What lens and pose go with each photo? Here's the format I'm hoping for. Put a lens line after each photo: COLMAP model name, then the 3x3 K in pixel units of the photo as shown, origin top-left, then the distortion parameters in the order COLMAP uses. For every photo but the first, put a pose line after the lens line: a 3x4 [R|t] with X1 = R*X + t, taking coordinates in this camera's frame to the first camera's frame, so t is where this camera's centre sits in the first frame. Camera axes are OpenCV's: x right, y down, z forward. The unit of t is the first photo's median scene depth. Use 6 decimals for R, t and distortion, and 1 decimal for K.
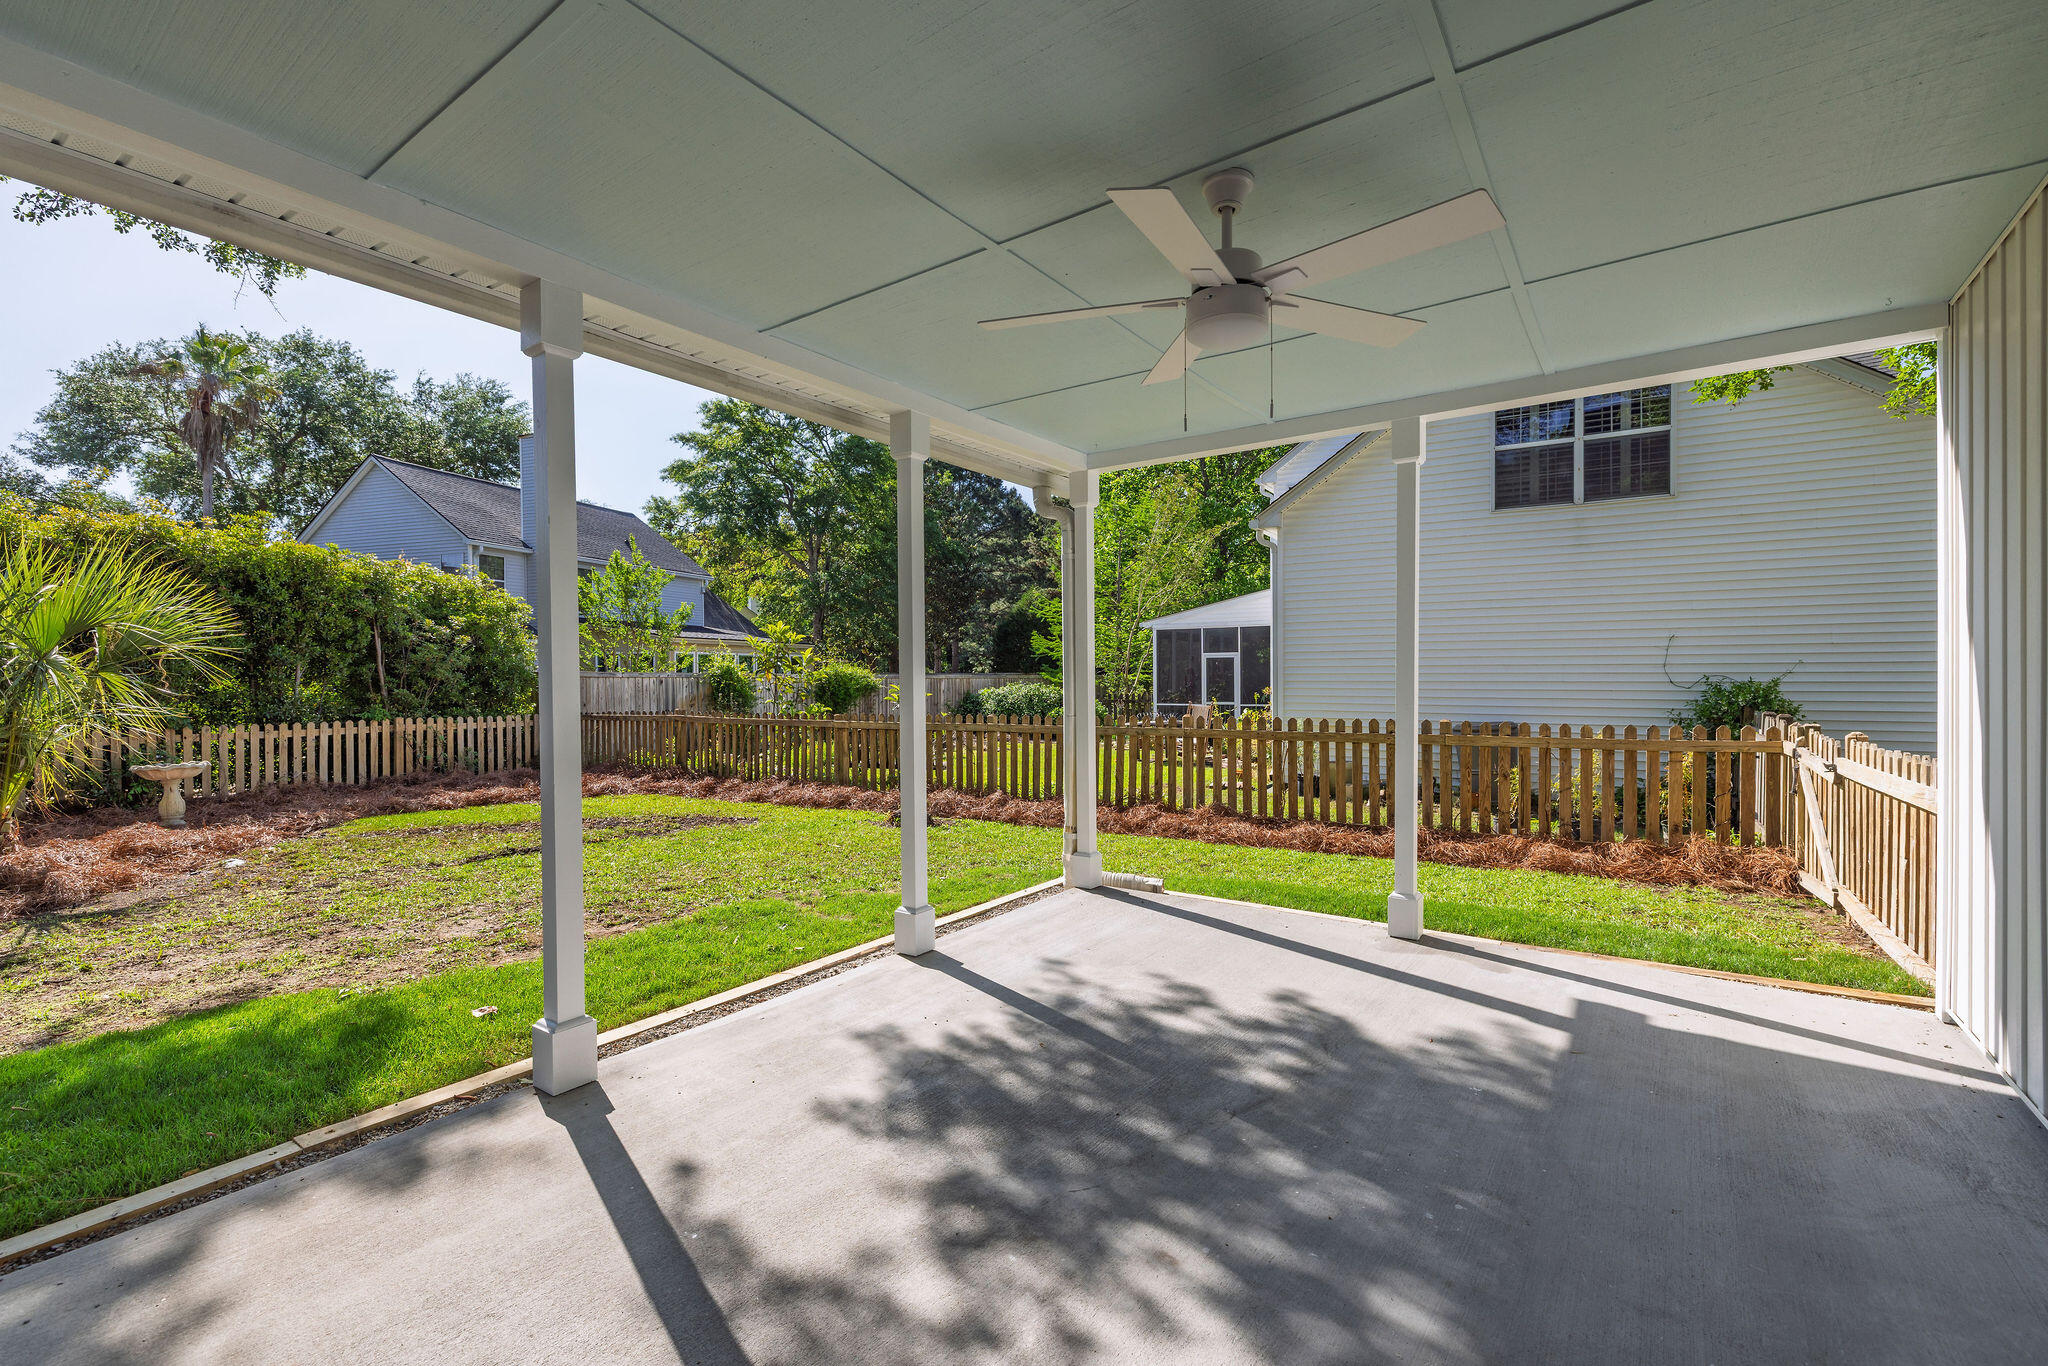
lens RADIAL K [[885.1, 0, 1019.5], [0, 885.1, 669.8], [0, 0, 1]] dist [0.003548, 0.000707]
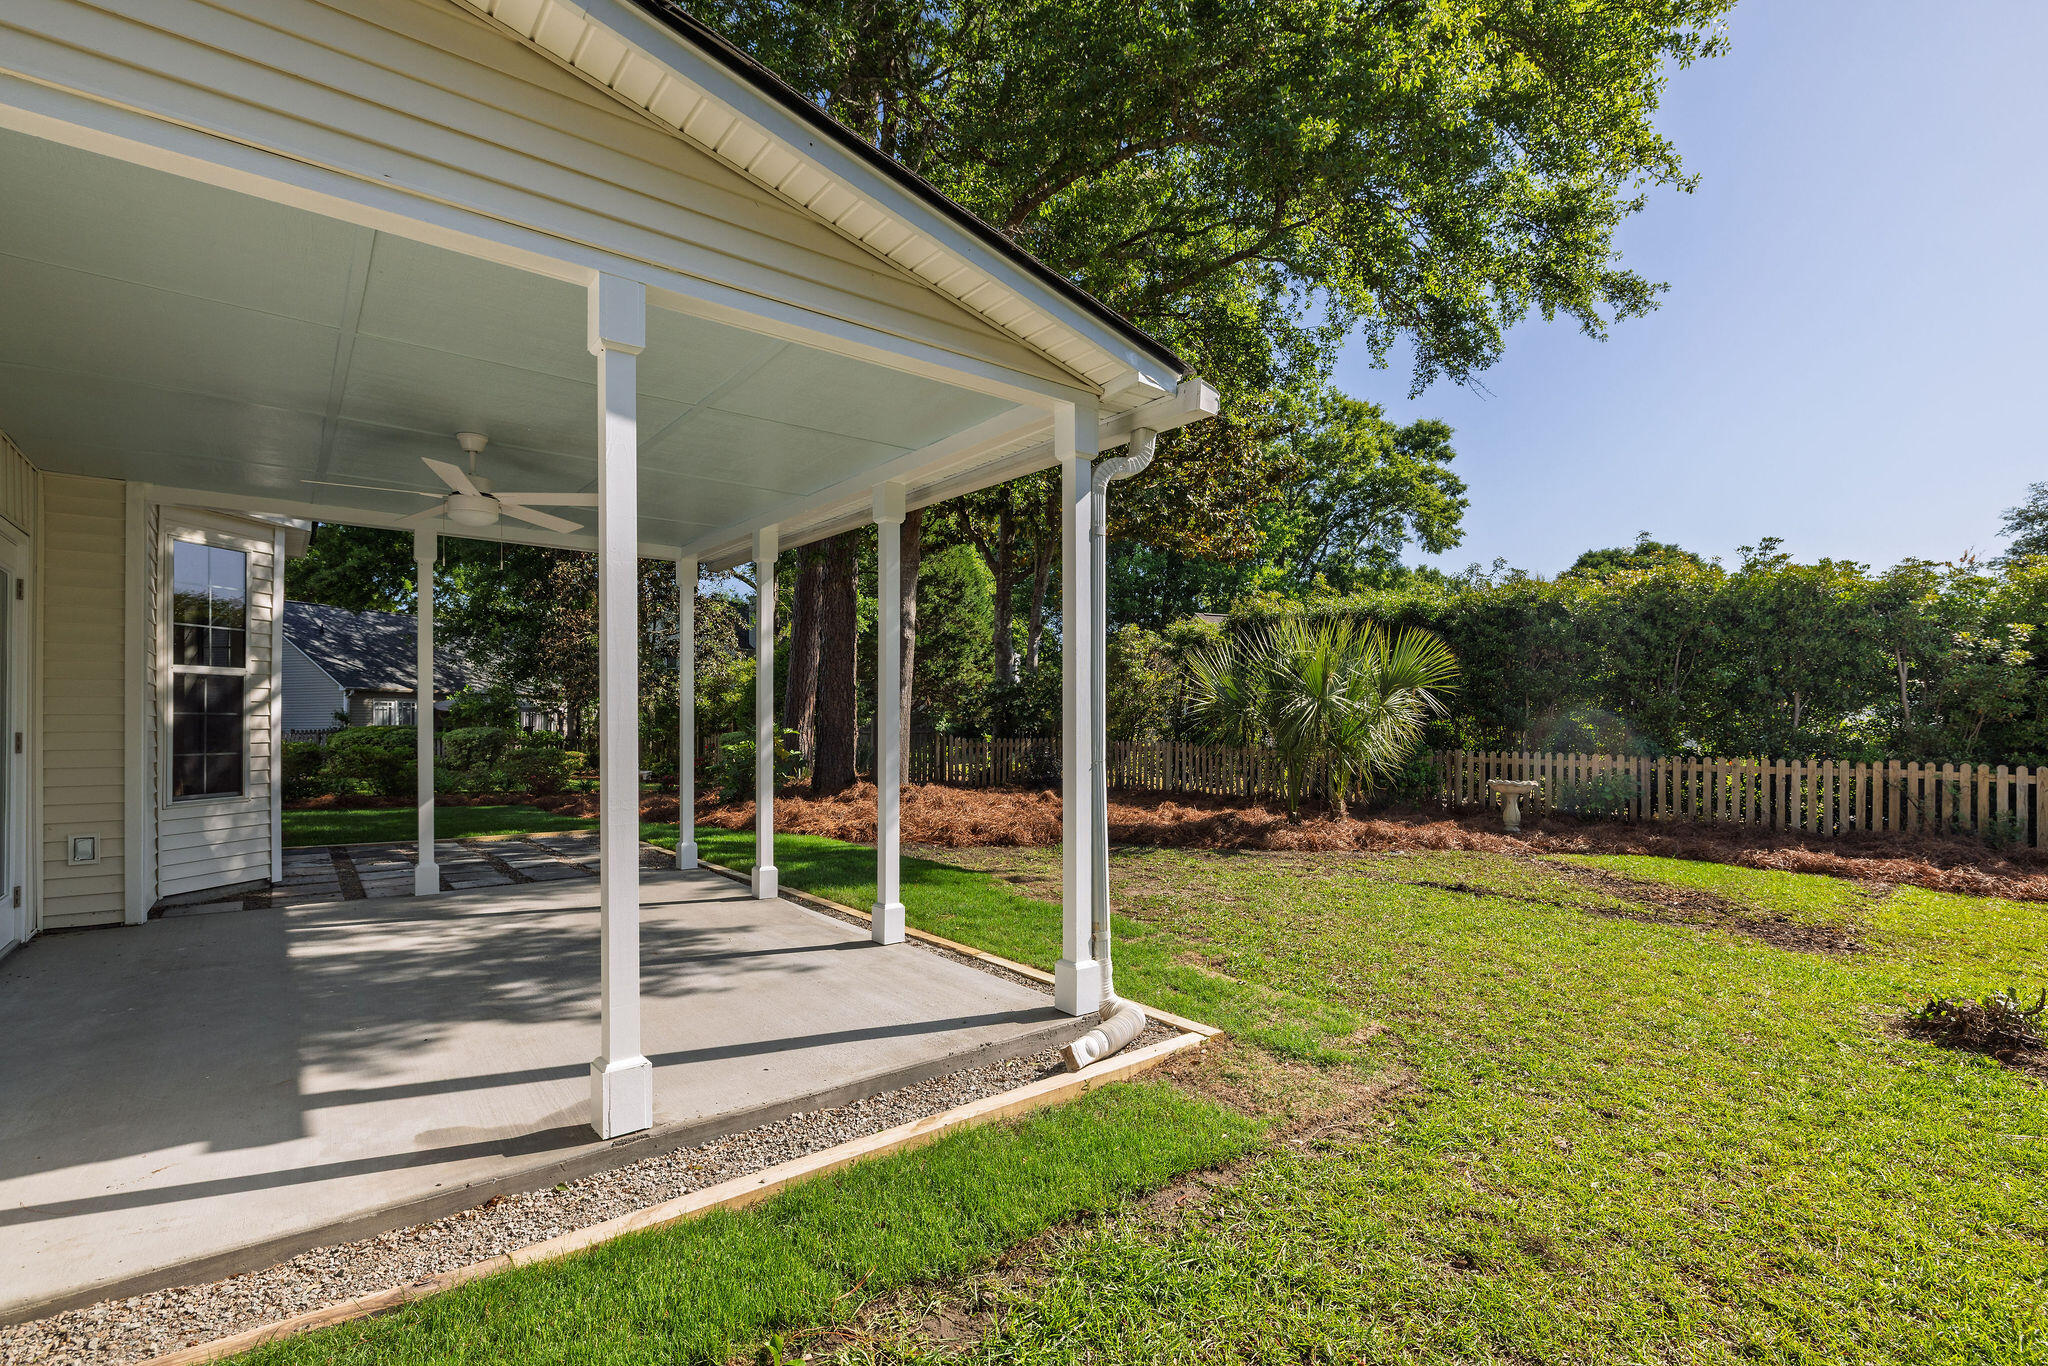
lens RADIAL K [[953.2, 0, 1047.2], [0, 953.2, 696.6], [0, 0, 1]] dist [0.006688, 0.003310]
pose [[-0.247107, -0.011898, -0.968915, 0.545944], [0.007379, 0.999873, -0.014160, 0.003420], [0.968960, -0.010648, -0.246987, 0.769925]]
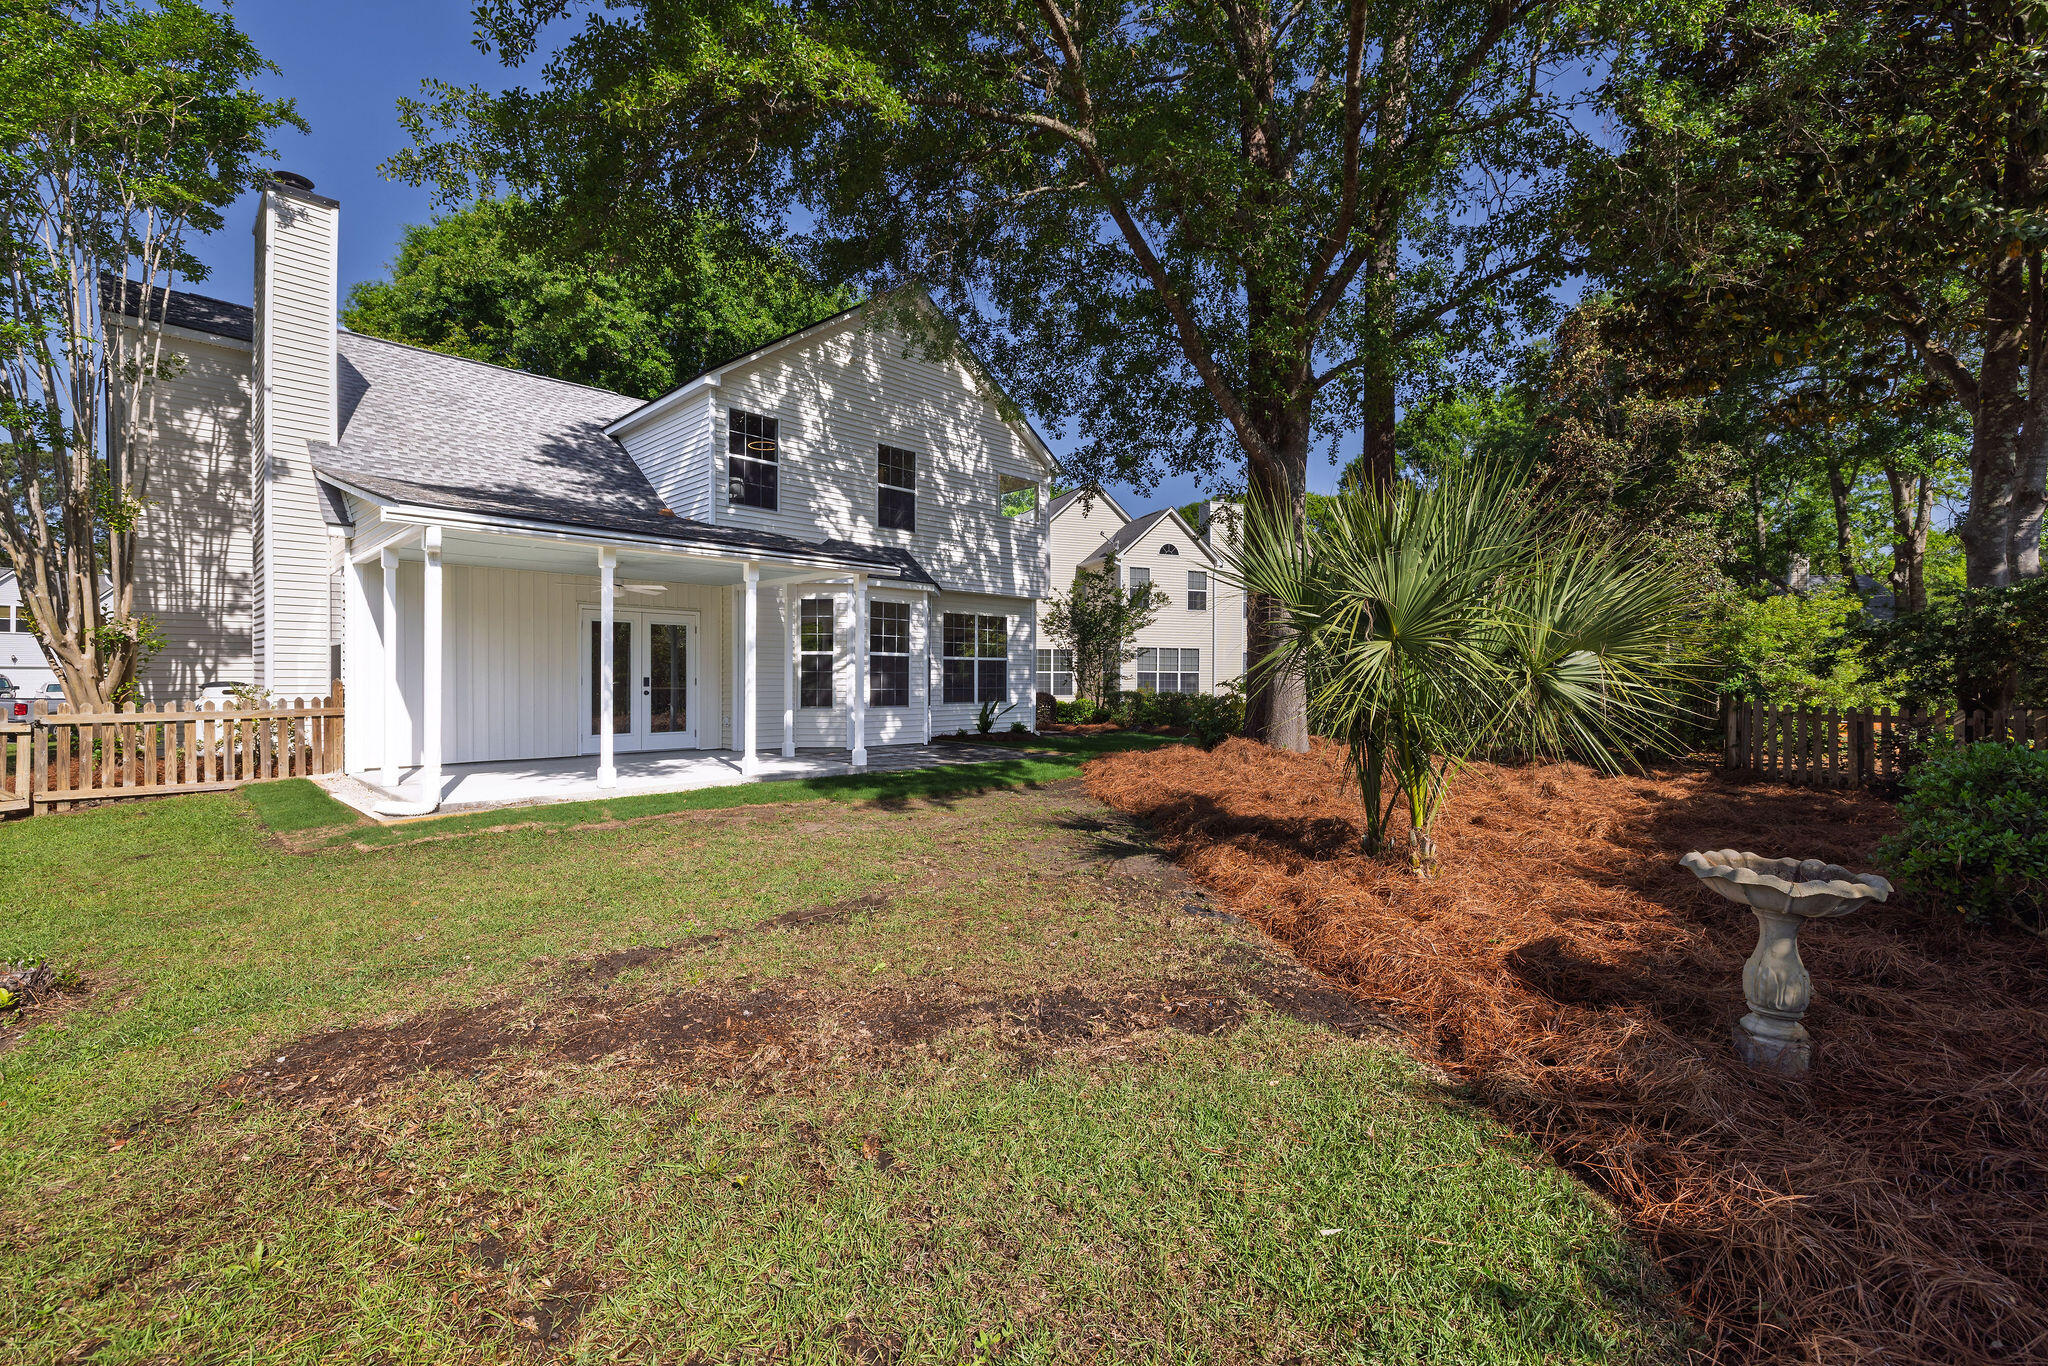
lens RADIAL K [[885.1, 0, 1030.2], [0, 885.1, 691.7], [0, 0, 1]] dist [0.003548, 0.000707]
pose [[-0.989807, 0.006983, 0.142245, -0.775016], [0.007943, 0.999949, 0.006185, 0.033703], [-0.142195, 0.007252, -0.989812, 1.567707]]
